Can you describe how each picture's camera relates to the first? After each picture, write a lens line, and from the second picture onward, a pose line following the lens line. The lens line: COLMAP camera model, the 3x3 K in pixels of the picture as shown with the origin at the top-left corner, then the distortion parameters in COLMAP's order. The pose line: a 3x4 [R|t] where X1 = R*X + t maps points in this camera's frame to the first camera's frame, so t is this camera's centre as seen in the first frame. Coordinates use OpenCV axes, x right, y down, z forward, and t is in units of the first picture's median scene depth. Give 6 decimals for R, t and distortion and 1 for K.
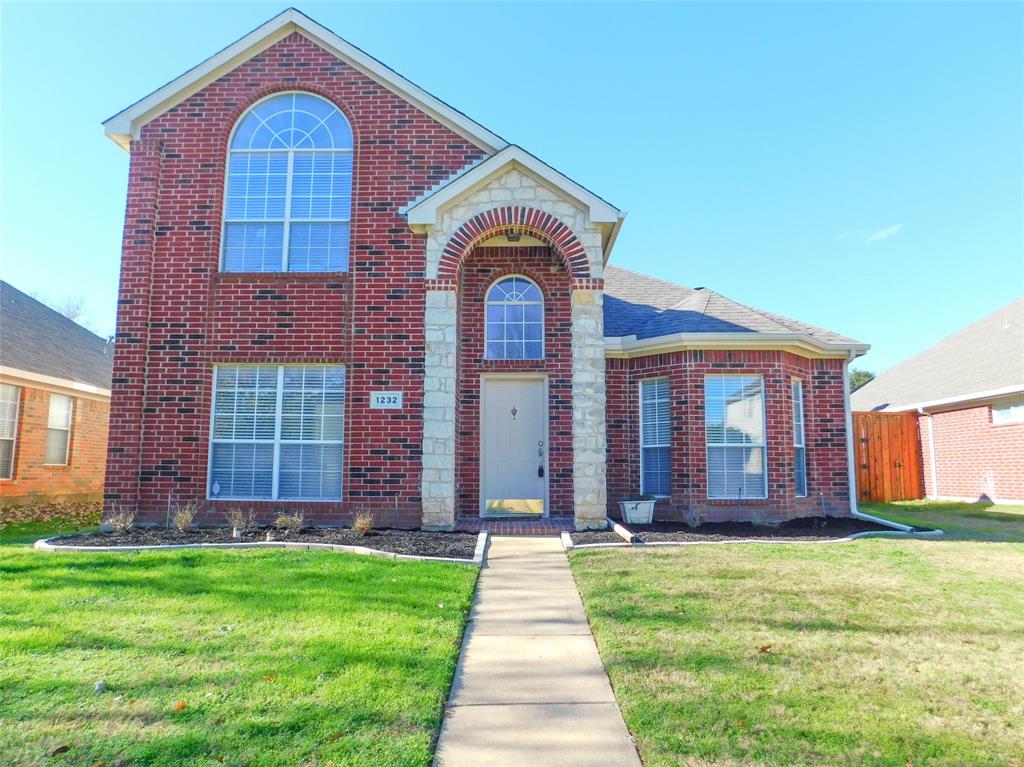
lens RADIAL K [[691.4, 0, 518.9], [0, 691.4, 382.3], [0, 0, 1]] dist [-0.065538, 0.055946]
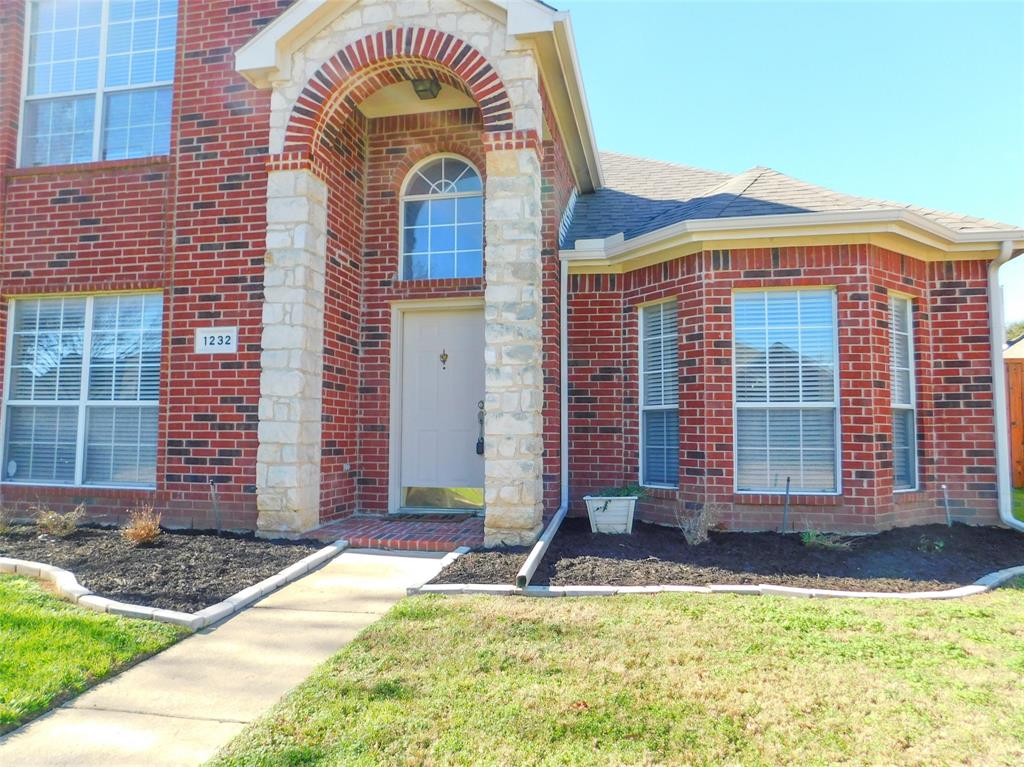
lens RADIAL K [[691.4, 0, 518.9], [0, 691.4, 382.3], [0, 0, 1]] dist [-0.065538, 0.055946]
pose [[0.979924, -0.011845, -0.199021, 0.224925], [0.022336, 0.998472, 0.050553, 0.038810], [0.198118, -0.053983, 0.978690, 0.399164]]
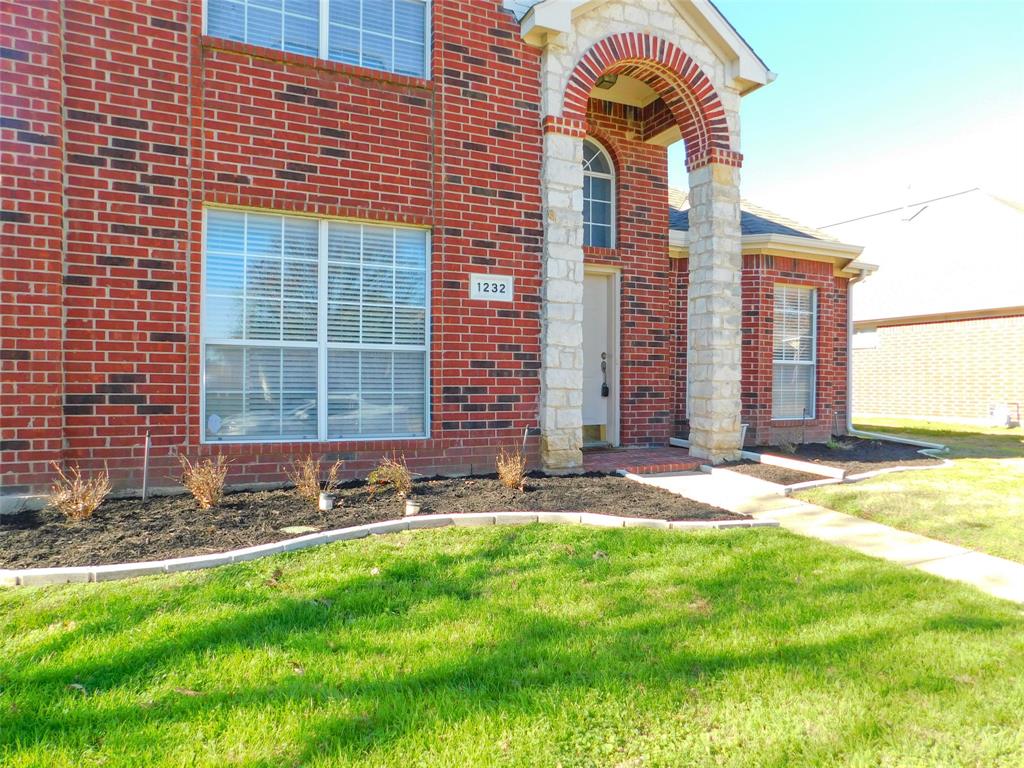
lens RADIAL K [[691.4, 0, 518.9], [0, 691.4, 382.8], [0, 0, 1]] dist [-0.065538, 0.055946]
pose [[0.896491, 0.003317, 0.443049, -0.460628], [-0.060034, 0.991659, 0.114052, 0.038797], [-0.438975, -0.128845, 0.889213, 0.370372]]
